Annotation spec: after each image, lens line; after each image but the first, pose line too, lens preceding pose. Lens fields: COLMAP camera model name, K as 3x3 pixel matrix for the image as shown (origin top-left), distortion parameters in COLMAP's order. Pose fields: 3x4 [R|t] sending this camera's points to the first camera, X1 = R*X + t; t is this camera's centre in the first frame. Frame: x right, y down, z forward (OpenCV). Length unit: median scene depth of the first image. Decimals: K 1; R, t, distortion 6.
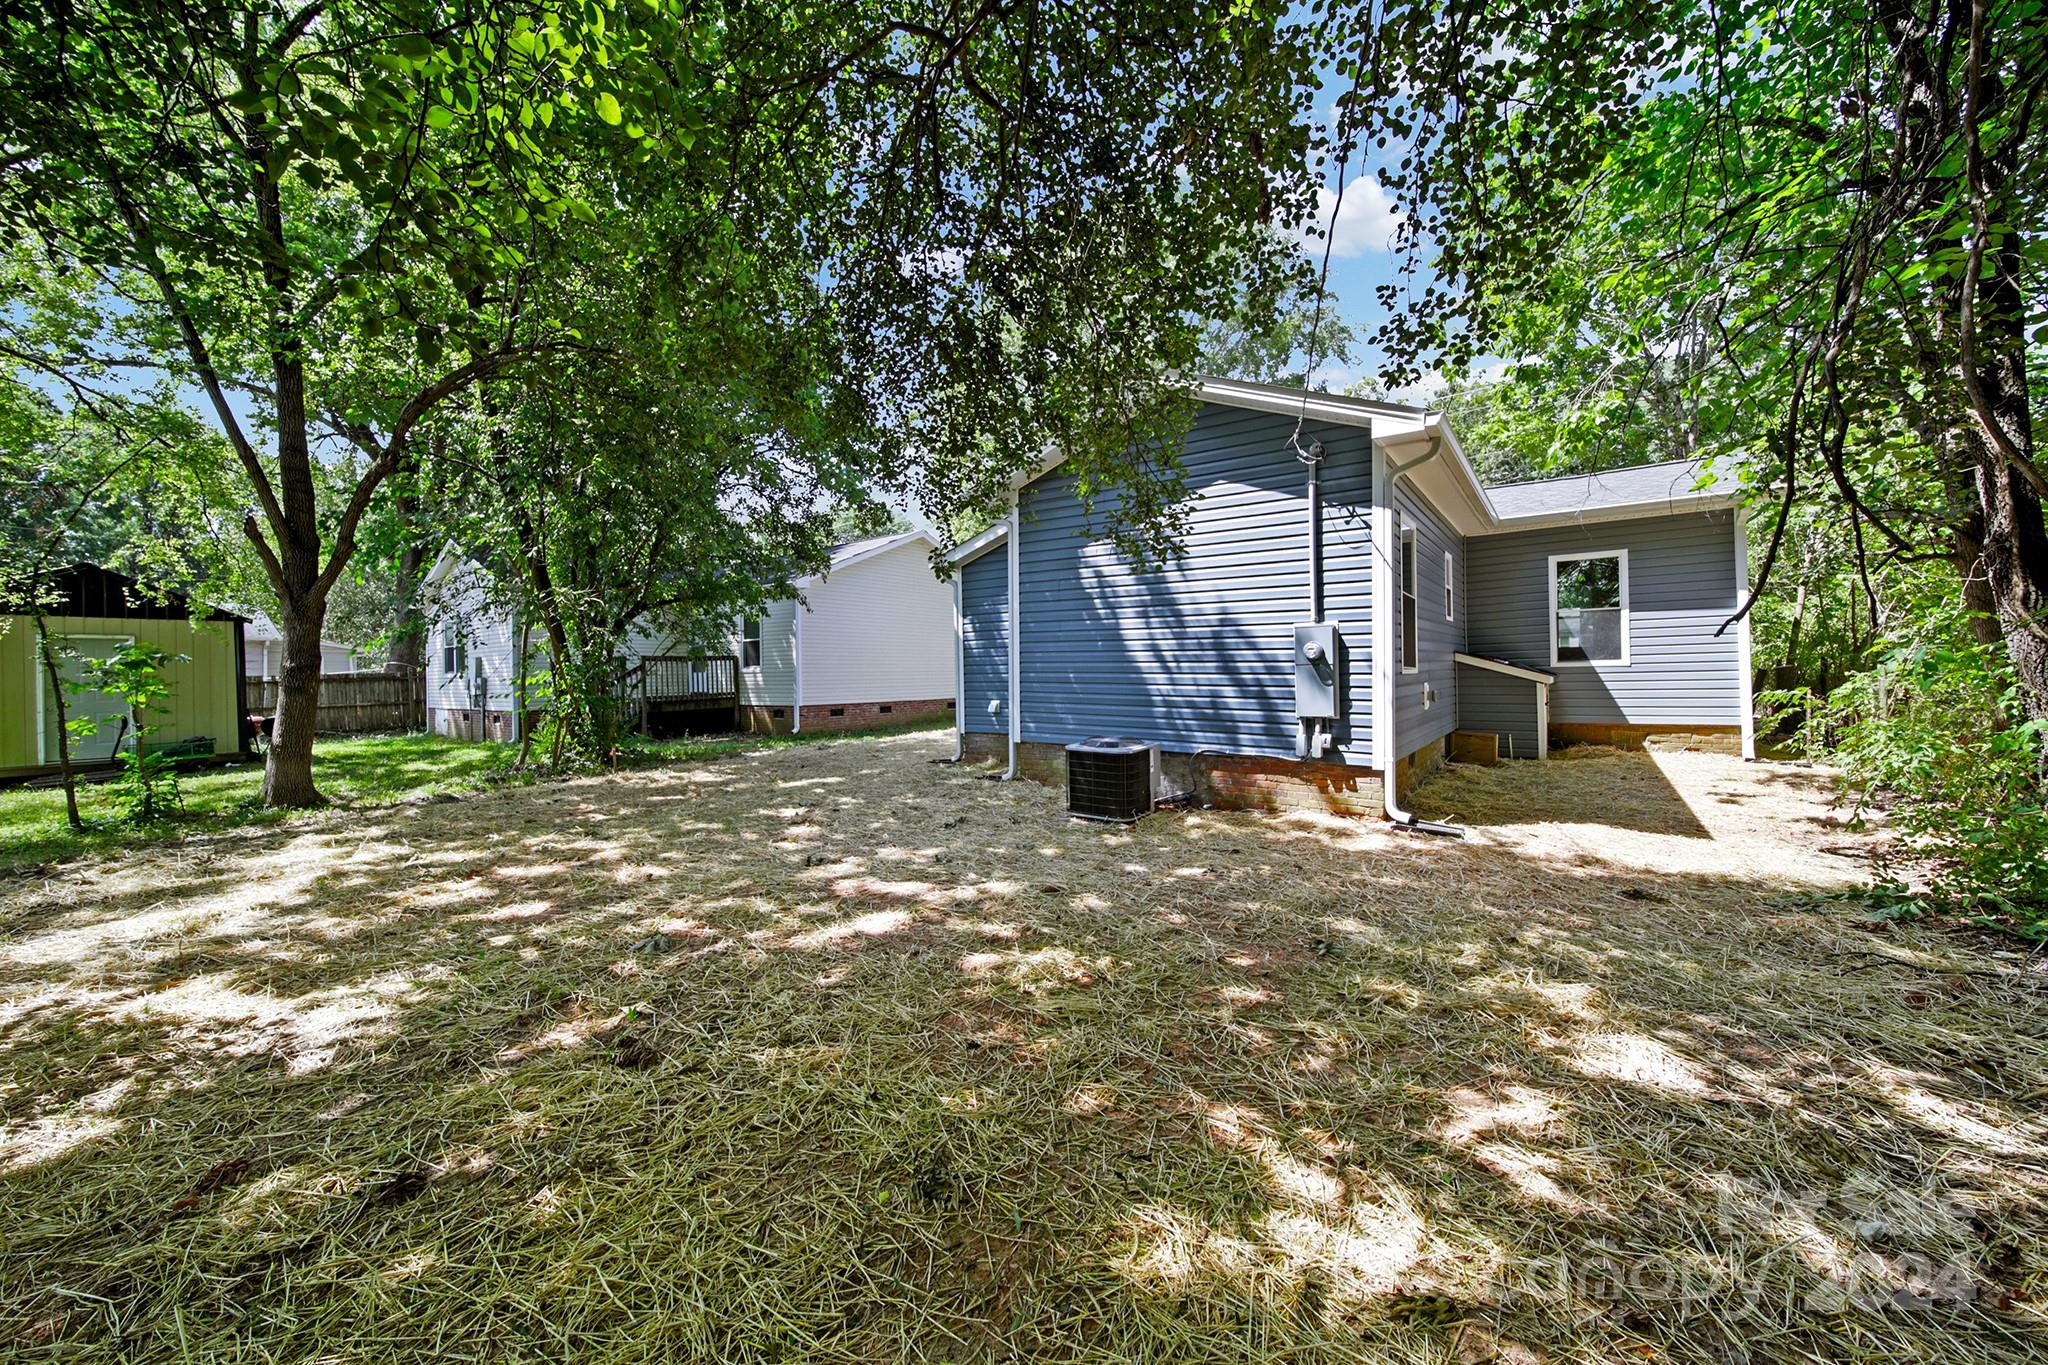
lens RADIAL K [[748.3, 0, 1010.3], [0, 748.3, 665.2], [0, 0, 1]] dist [0.002447, -0.002288]
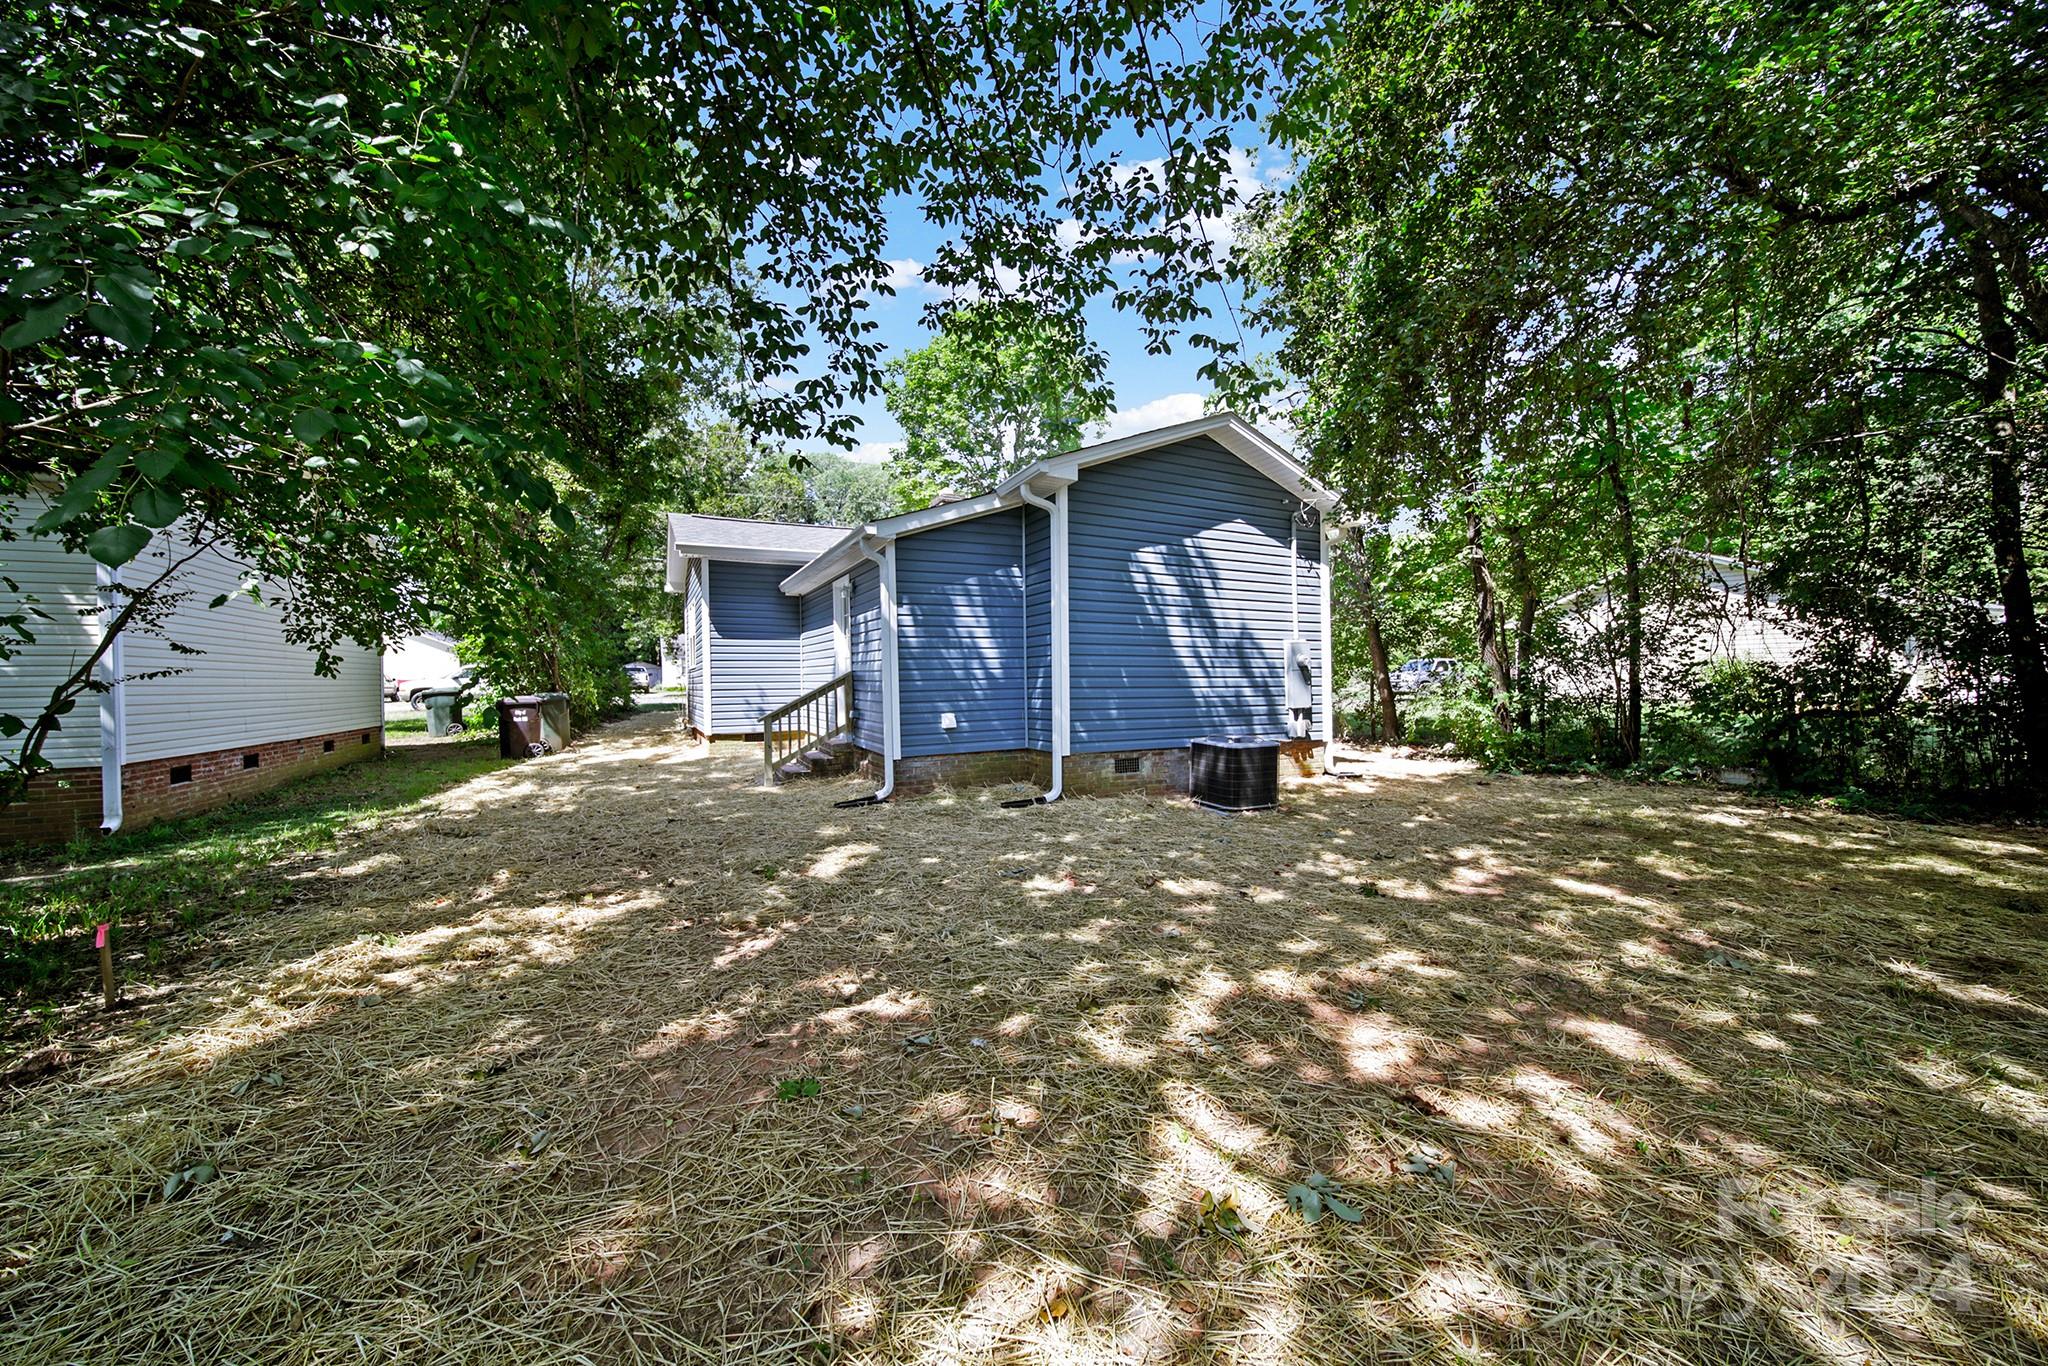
lens RADIAL K [[748.3, 0, 1012.2], [0, 748.3, 680.7], [0, 0, 1]] dist [0.002447, -0.002288]
pose [[0.420791, 0.000957, 0.907157, -1.031140], [0.001176, 0.999998, -0.001600, 0.018886], [-0.907157, 0.001740, 0.420789, 0.859302]]
